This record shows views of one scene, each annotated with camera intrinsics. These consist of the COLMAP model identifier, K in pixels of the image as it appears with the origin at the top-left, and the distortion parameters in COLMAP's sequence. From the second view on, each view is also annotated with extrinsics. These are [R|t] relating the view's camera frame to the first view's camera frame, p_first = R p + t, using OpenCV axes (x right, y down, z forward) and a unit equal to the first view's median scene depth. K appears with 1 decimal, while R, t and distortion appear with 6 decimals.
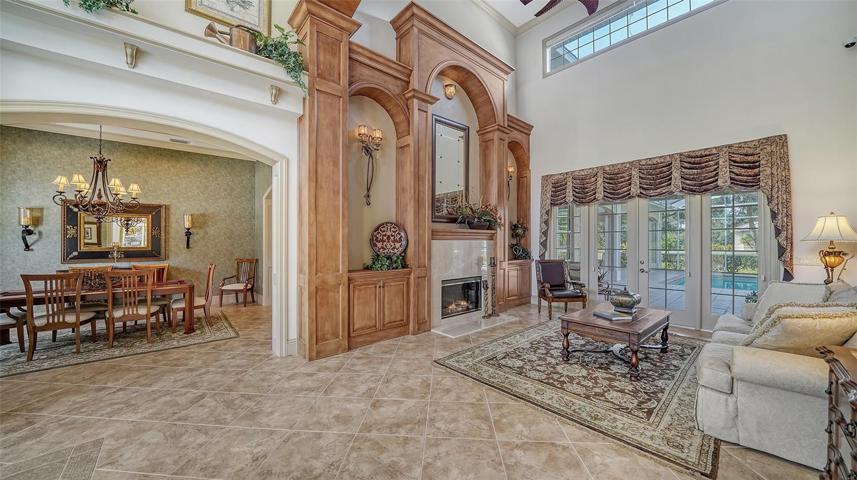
lens RADIAL K [[307.7, 0, 422.5], [0, 307.7, 240.3], [0, 0, 1]] dist [-0.006158, -0.000080]
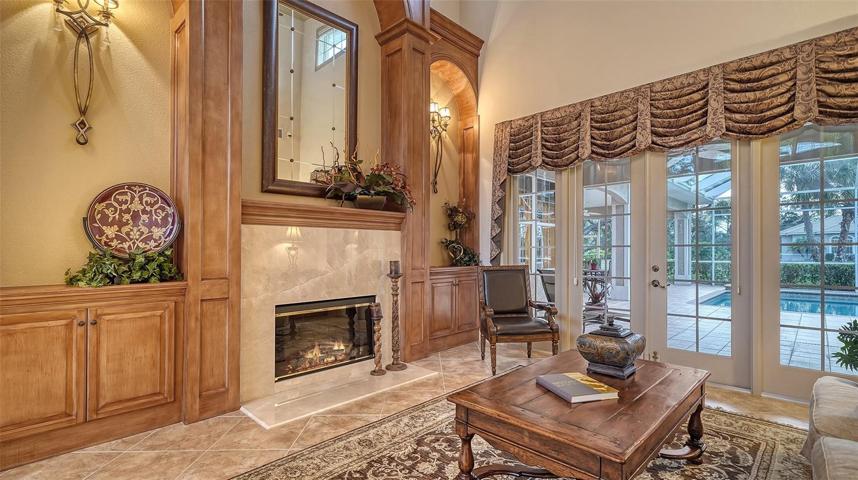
lens RADIAL K [[396.7, 0, 429.6], [0, 396.7, 245.1], [0, 0, 1]] dist [0.015734, 0.000588]
pose [[0.997155, 0.001177, 0.075370, 0.274645], [-0.000619, 0.999972, -0.007436, 0.037146], [-0.075377, 0.007369, 0.997128, 0.338552]]
